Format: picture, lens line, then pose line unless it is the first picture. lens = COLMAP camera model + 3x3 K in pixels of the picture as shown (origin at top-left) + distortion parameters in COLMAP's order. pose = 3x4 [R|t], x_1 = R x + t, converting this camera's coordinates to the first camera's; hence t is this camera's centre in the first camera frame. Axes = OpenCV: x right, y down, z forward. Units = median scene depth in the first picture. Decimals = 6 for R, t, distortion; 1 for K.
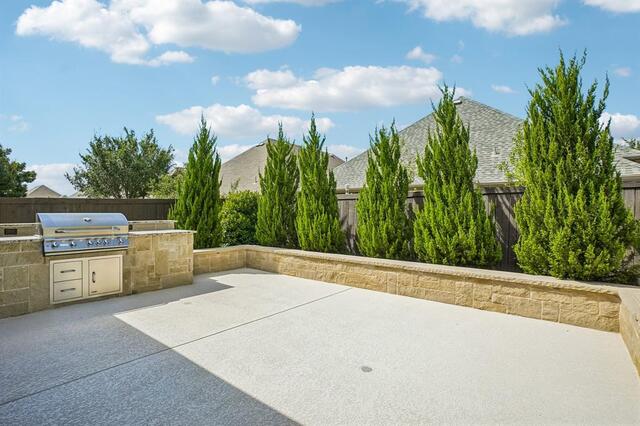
lens RADIAL K [[308.2, 0, 316.0], [0, 308.2, 214.1], [0, 0, 1]] dist [-0.004385, -0.000255]
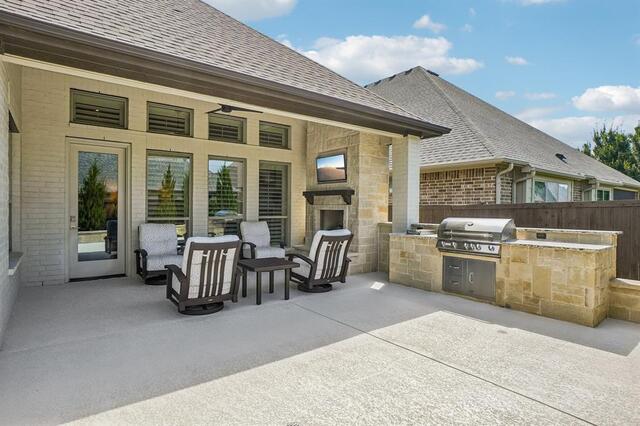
lens RADIAL K [[350.9, 0, 317.9], [0, 350.9, 211.5], [0, 0, 1]] dist [-0.008696, -0.000634]
pose [[-0.219328, -0.004886, -0.975639, 0.536325], [-0.016841, 0.999857, -0.001221, -0.015643], [0.975506, 0.016163, -0.219379, 0.668722]]
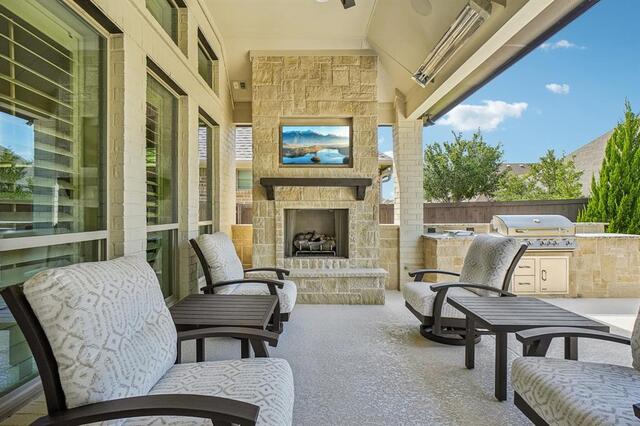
lens RADIAL K [[341.8, 0, 319.3], [0, 341.8, 214.5], [0, 0, 1]] dist [-0.016890, 0.008938]
pose [[0.633581, -0.008769, -0.773626, -0.279153], [0.003017, 0.999956, -0.008864, 0.003157], [0.773670, 0.003281, 0.633580, -0.315390]]
